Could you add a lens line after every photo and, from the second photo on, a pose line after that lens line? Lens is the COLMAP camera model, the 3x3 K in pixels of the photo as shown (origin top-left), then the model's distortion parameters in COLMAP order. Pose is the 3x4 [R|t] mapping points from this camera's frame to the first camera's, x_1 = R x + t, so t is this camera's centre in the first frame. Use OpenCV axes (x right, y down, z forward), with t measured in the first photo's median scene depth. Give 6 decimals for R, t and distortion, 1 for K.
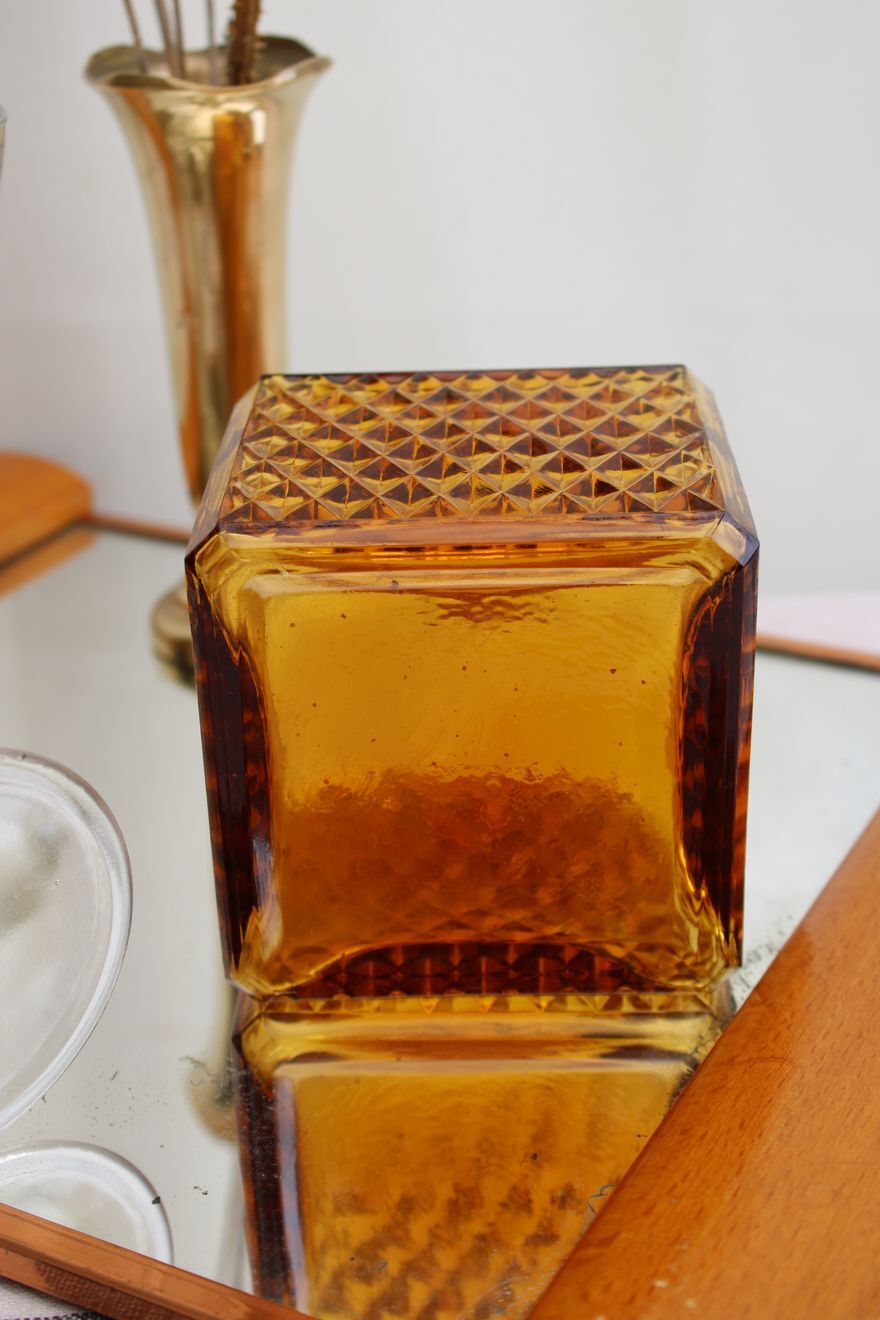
lens RADIAL K [[2068.0, 0, 447.7], [0, 2068.0, 653.9], [0, 0, 1]] dist [-0.099159, 0.000000]
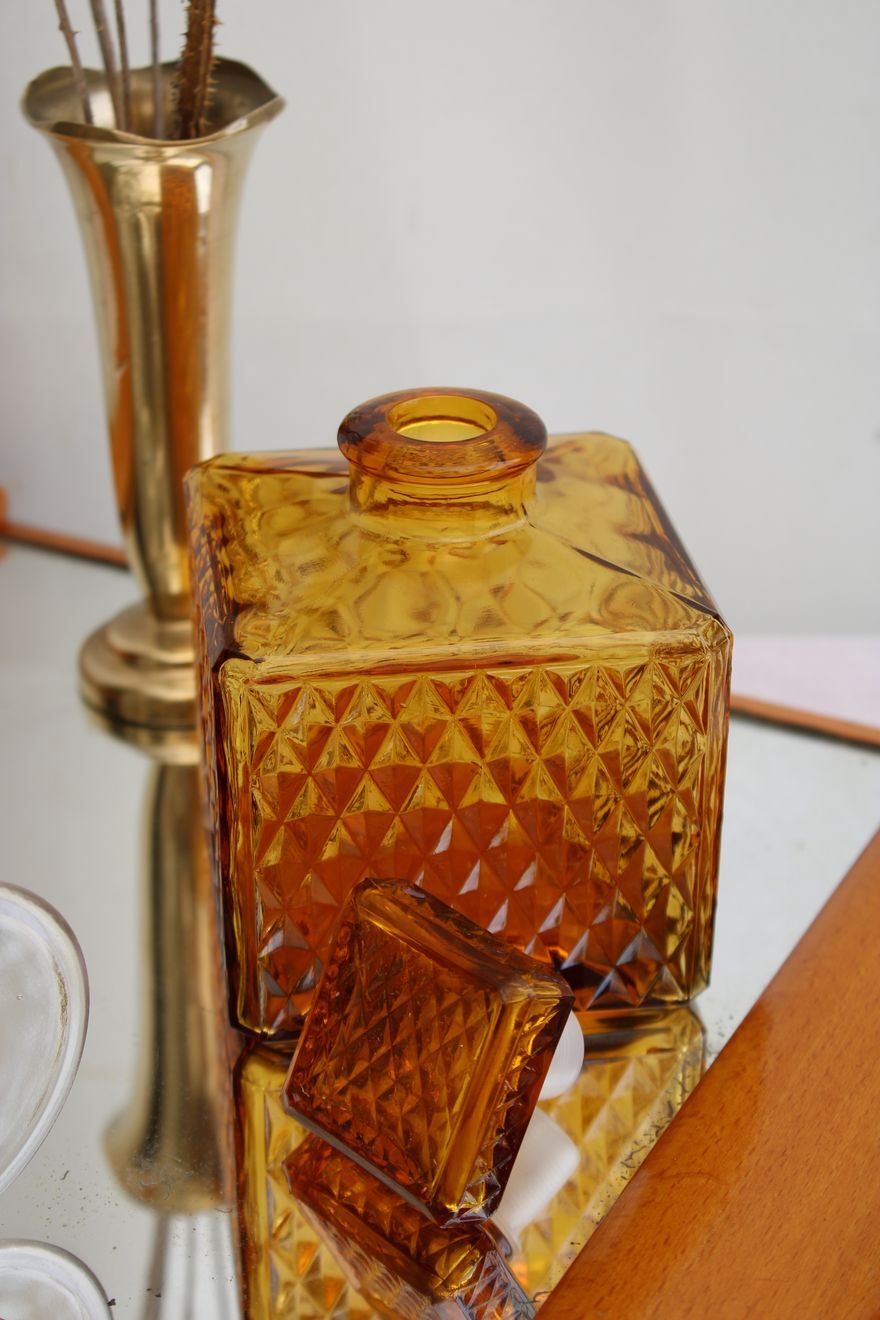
lens RADIAL K [[2637.7, 0, 437.2], [0, 2637.7, 657.3], [0, 0, 1]] dist [-0.004053, 0.000000]
pose [[0.999660, 0.014484, 0.021688, -0.010125], [-0.015563, 0.998606, 0.050434, -0.134261], [-0.020927, -0.050755, 0.998492, -0.336668]]
